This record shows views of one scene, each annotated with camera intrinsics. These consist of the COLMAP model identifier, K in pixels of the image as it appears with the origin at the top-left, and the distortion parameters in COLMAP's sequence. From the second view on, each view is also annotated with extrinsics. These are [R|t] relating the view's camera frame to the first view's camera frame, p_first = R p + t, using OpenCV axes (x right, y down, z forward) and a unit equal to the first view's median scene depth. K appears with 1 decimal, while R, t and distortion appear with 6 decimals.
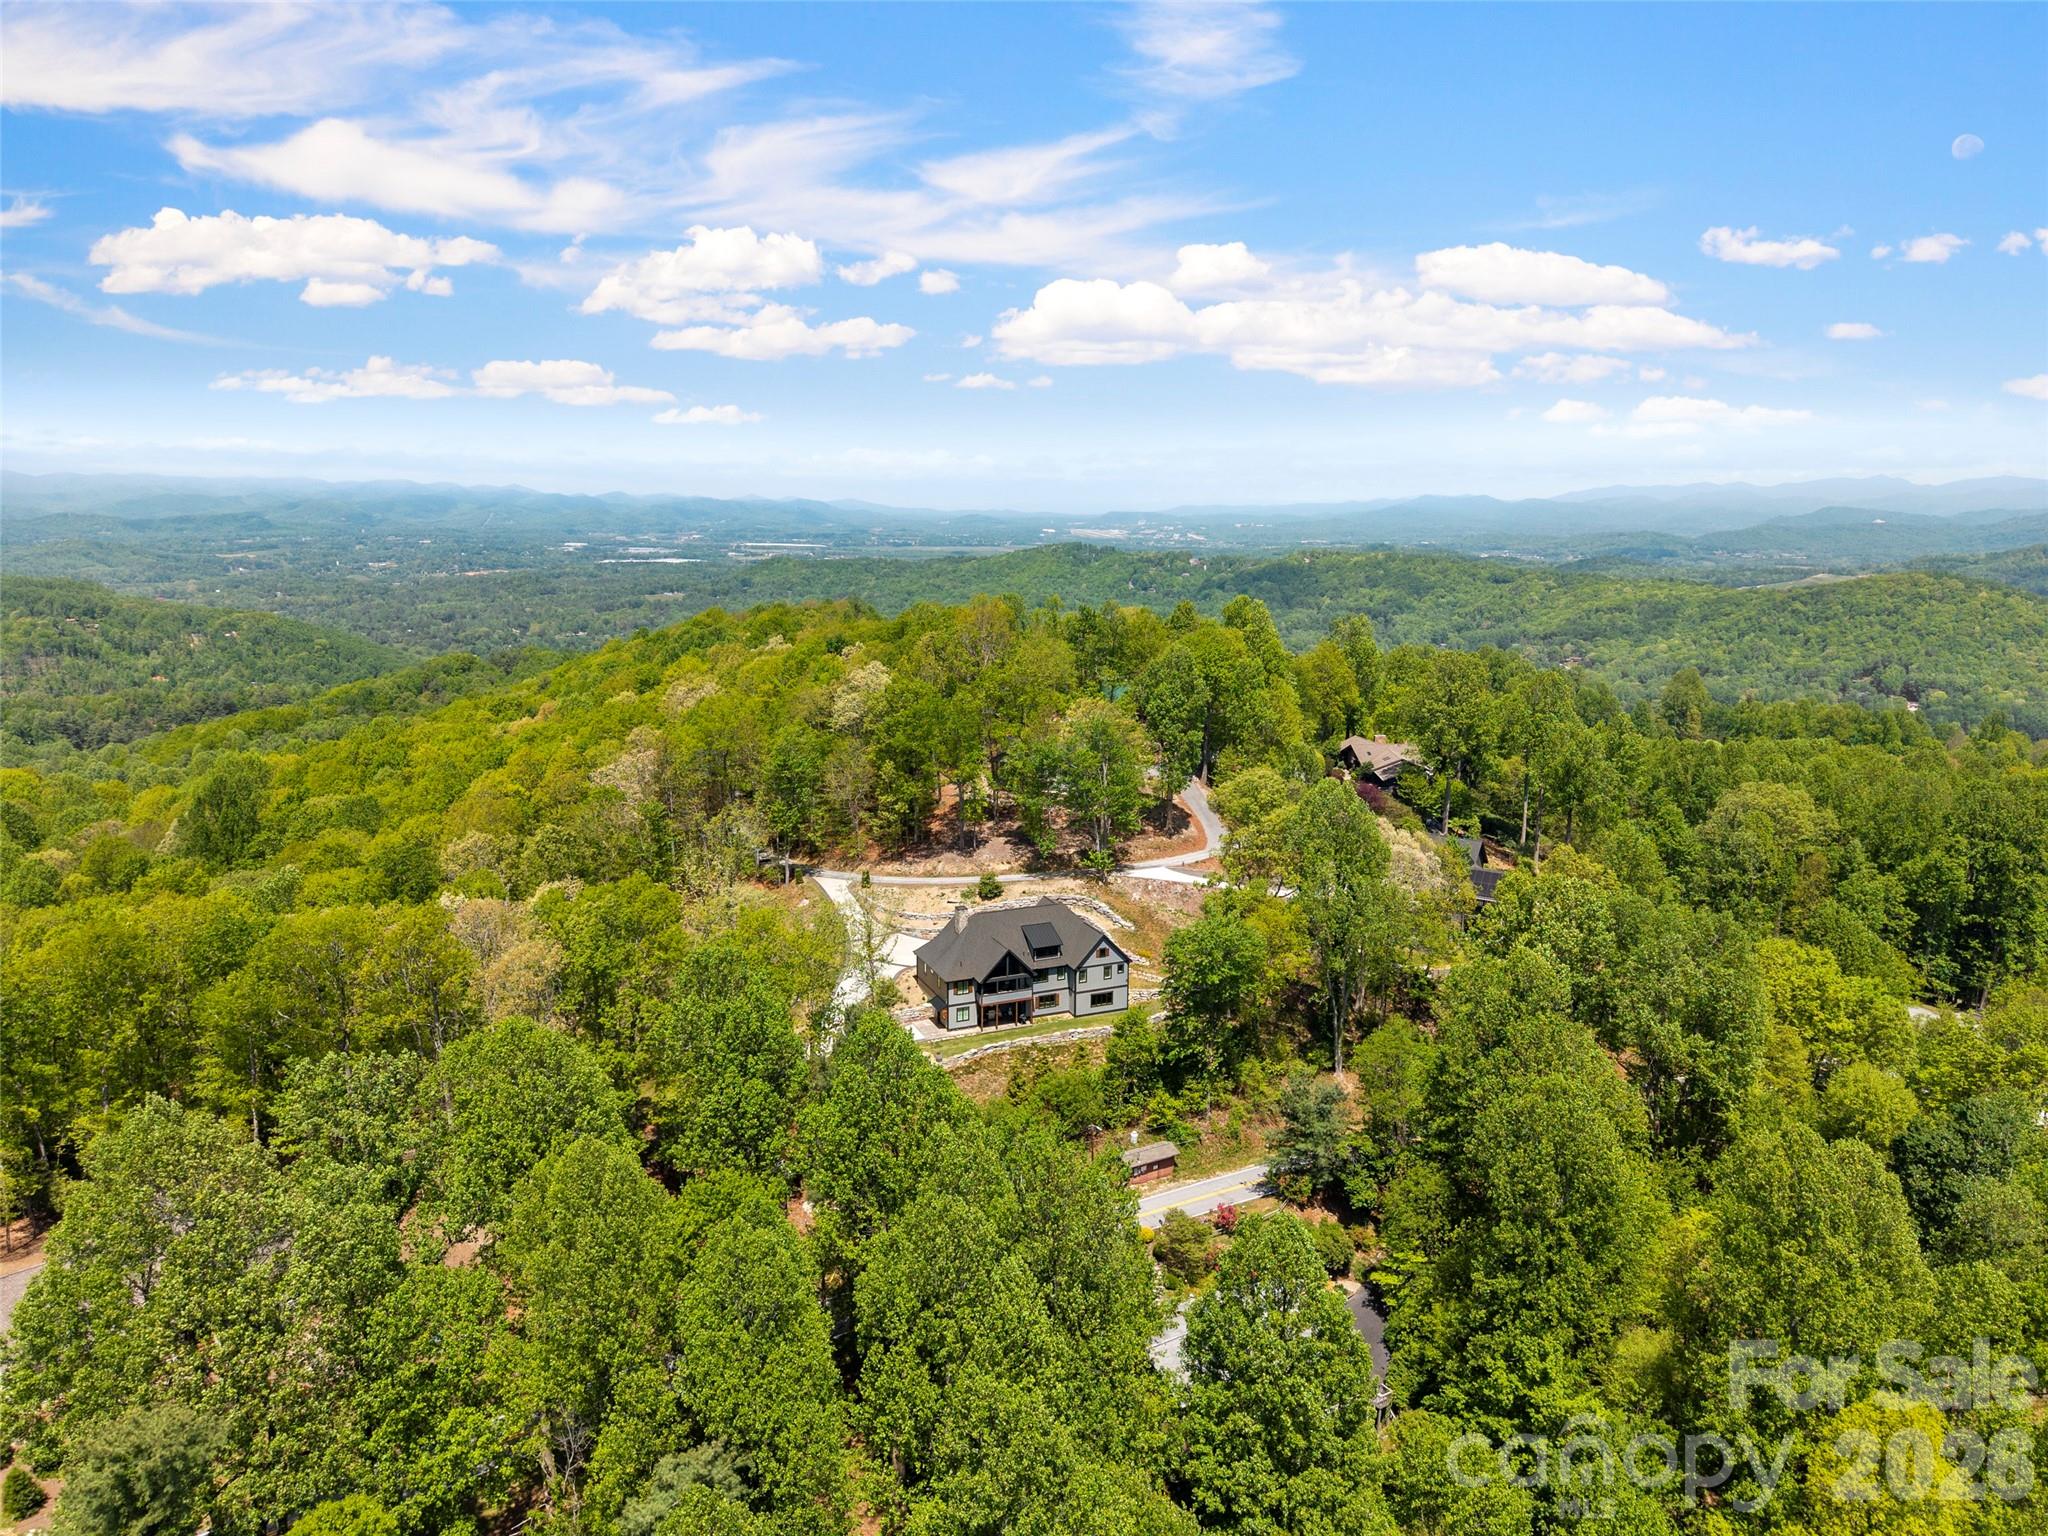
lens RADIAL K [[1374.6, 0, 1024.0], [0, 1374.6, 768.0], [0, 0, 1]] dist [0.097582, -0.165063]
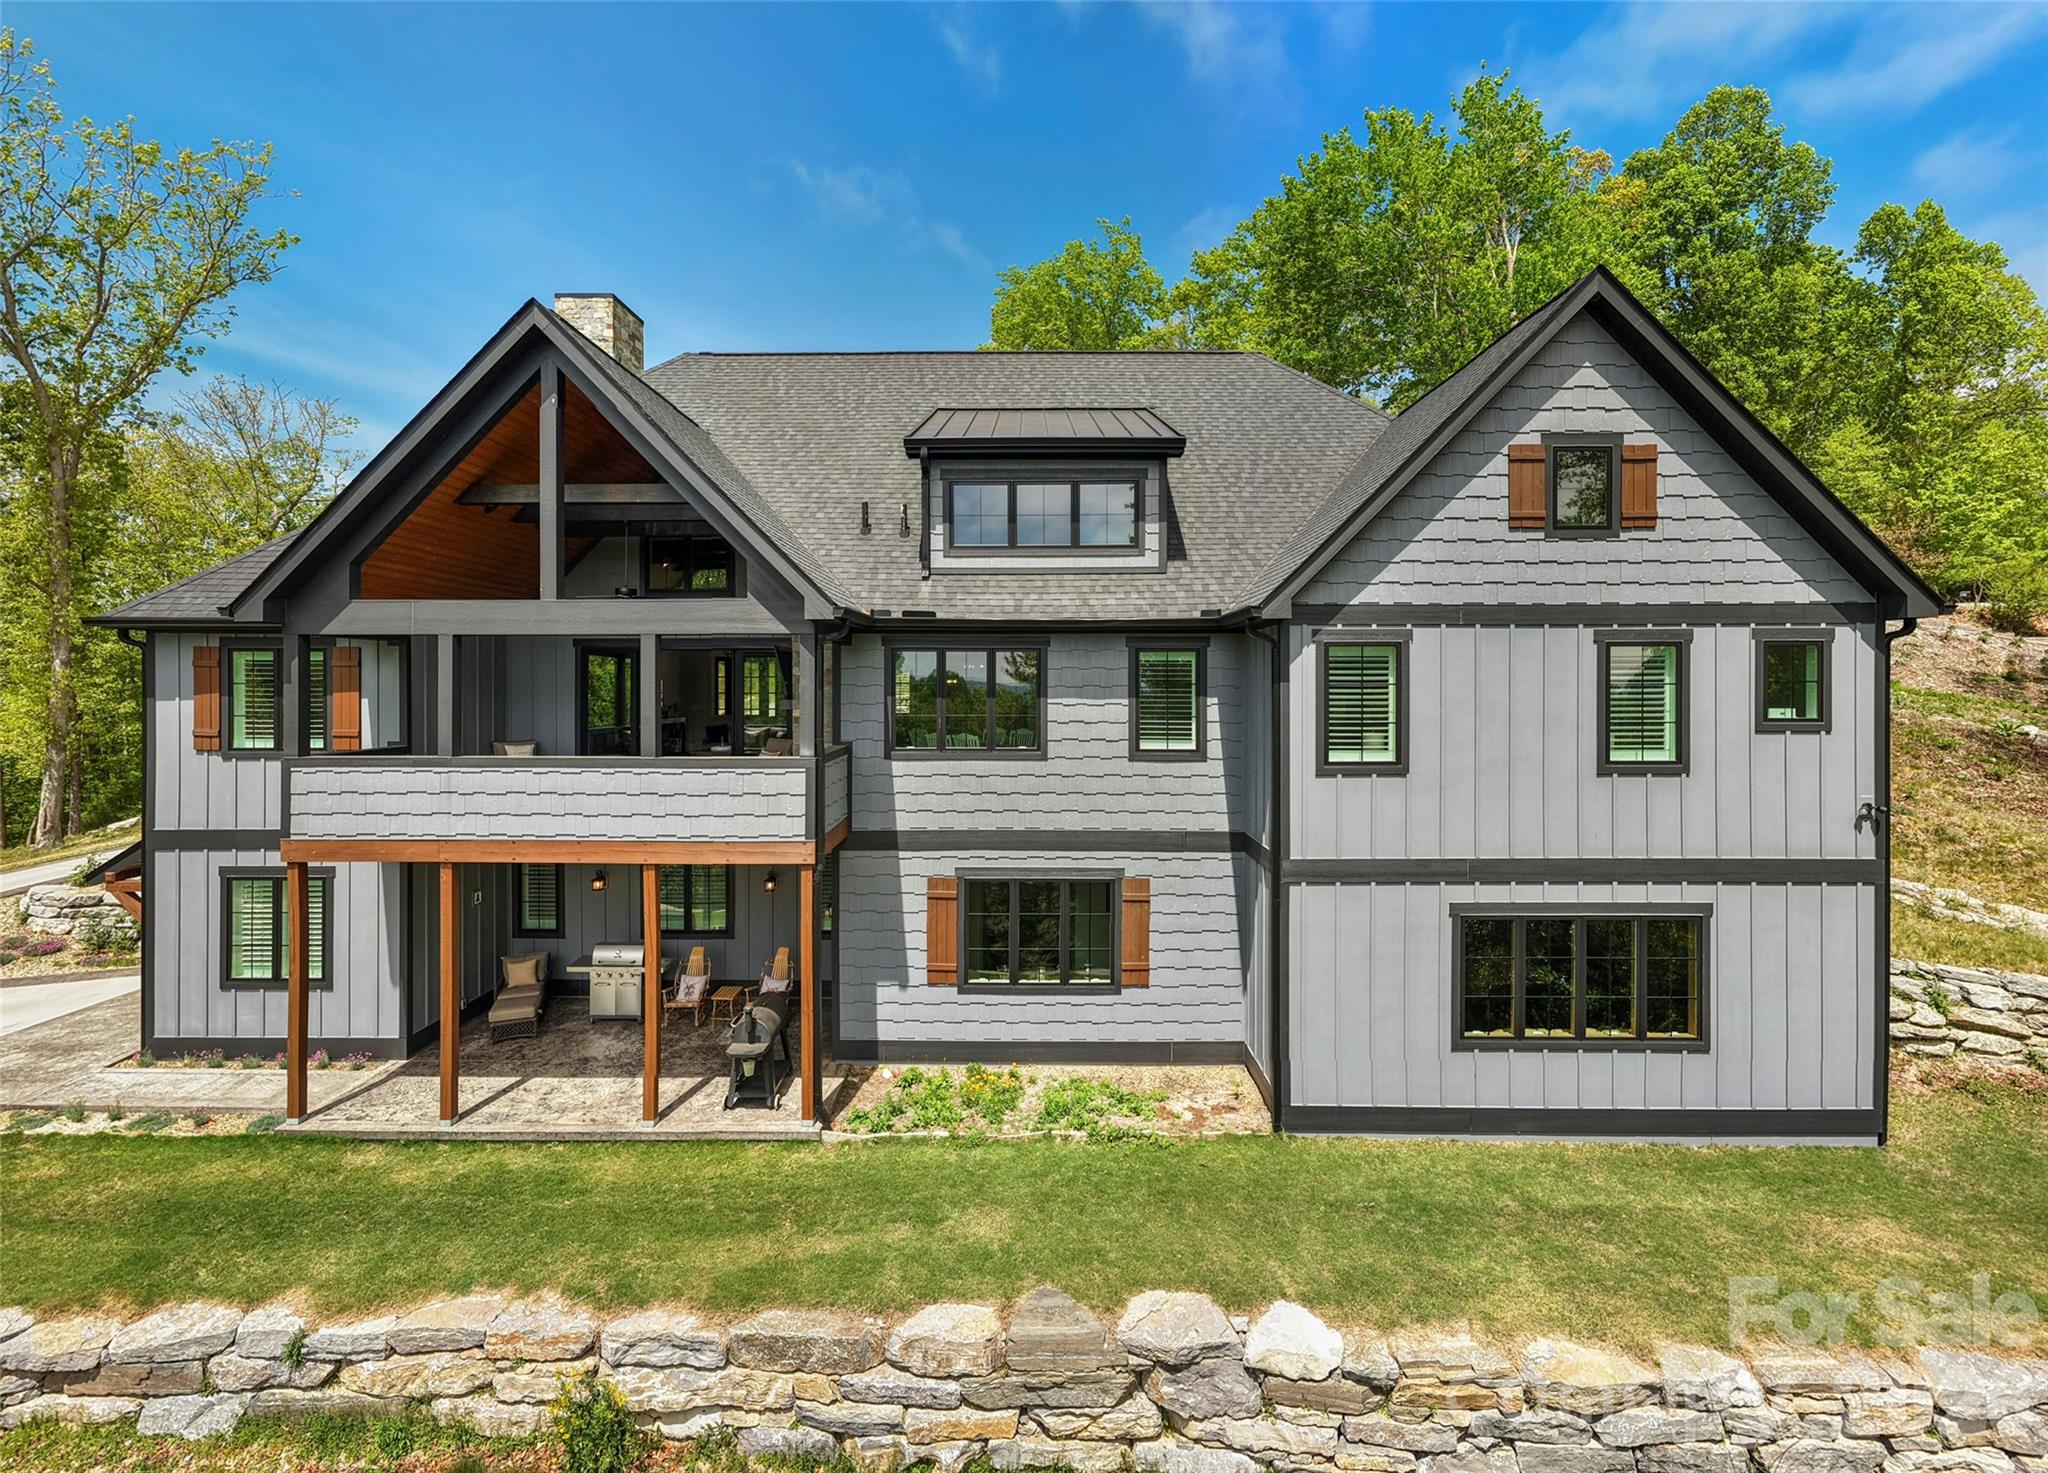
lens RADIAL K [[892.2, 0, 1026.3], [0, 892.2, 677.7], [0, 0, 1]] dist [0.002045, 0.000011]
pose [[0.915216, -0.000483, -0.402964, 0.046602], [-0.078828, 0.980465, -0.180209, 0.162573], [0.395179, 0.196694, 0.897299, 0.931557]]
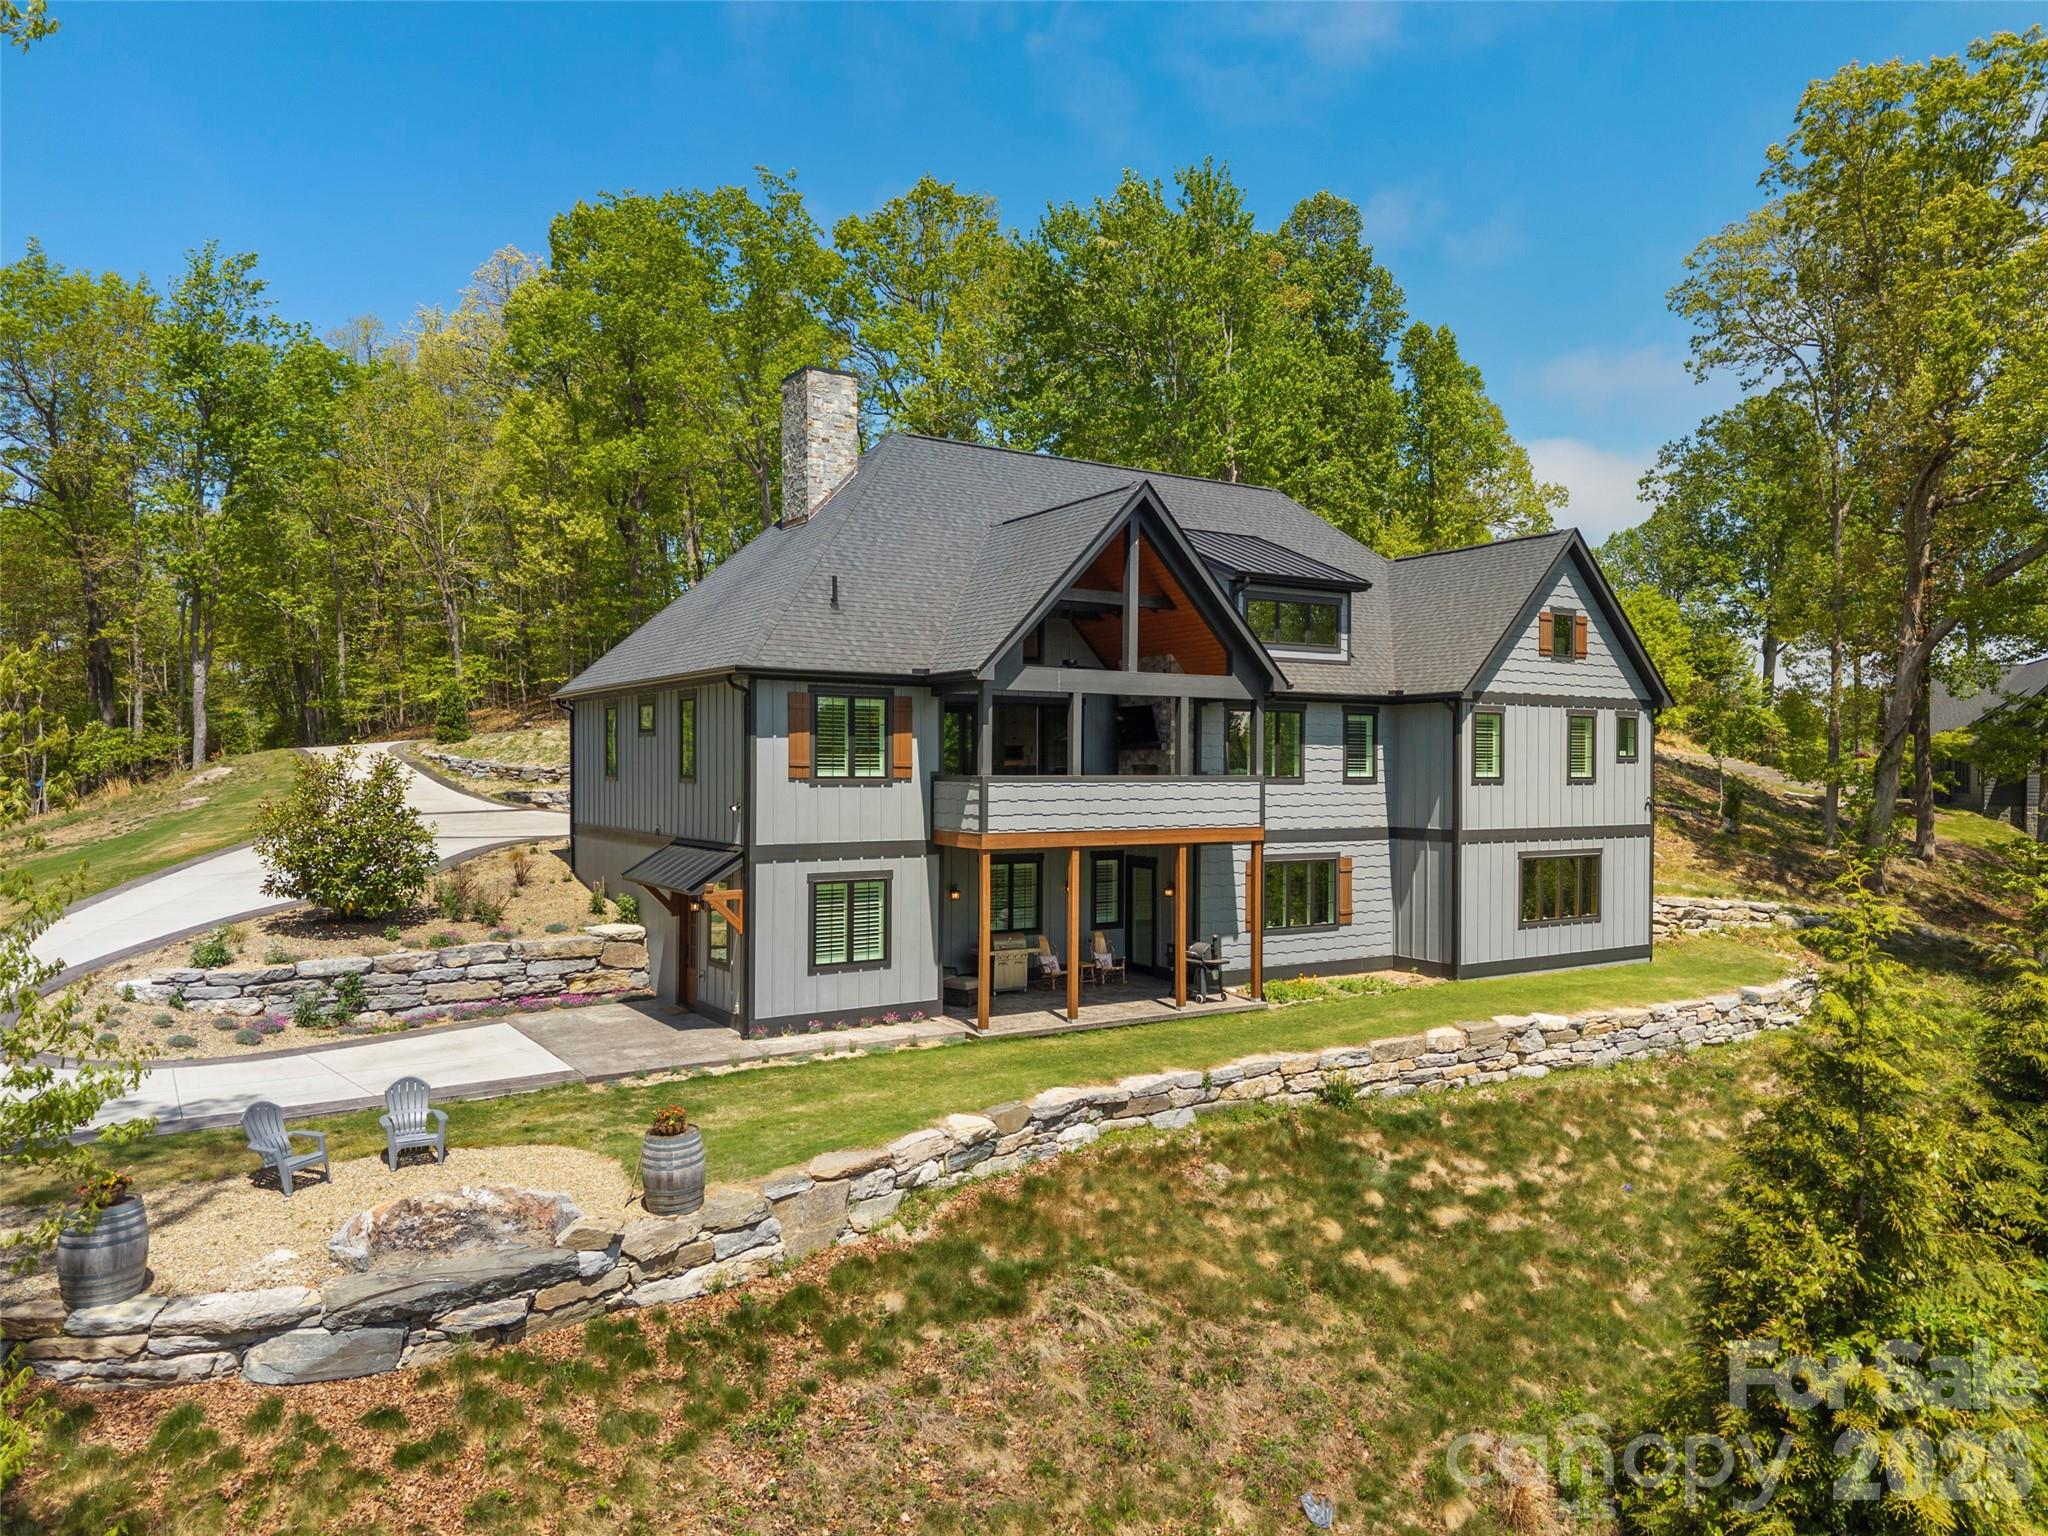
lens RADIAL K [[1374.6, 0, 1024.0], [0, 1374.6, 768.0], [0, 0, 1]] dist [0.097582, -0.165063]
pose [[0.985174, 0.001513, 0.171554, -0.050501], [0.032766, 0.979894, -0.196809, 0.188460], [-0.168402, 0.199512, 0.965316, 0.830405]]
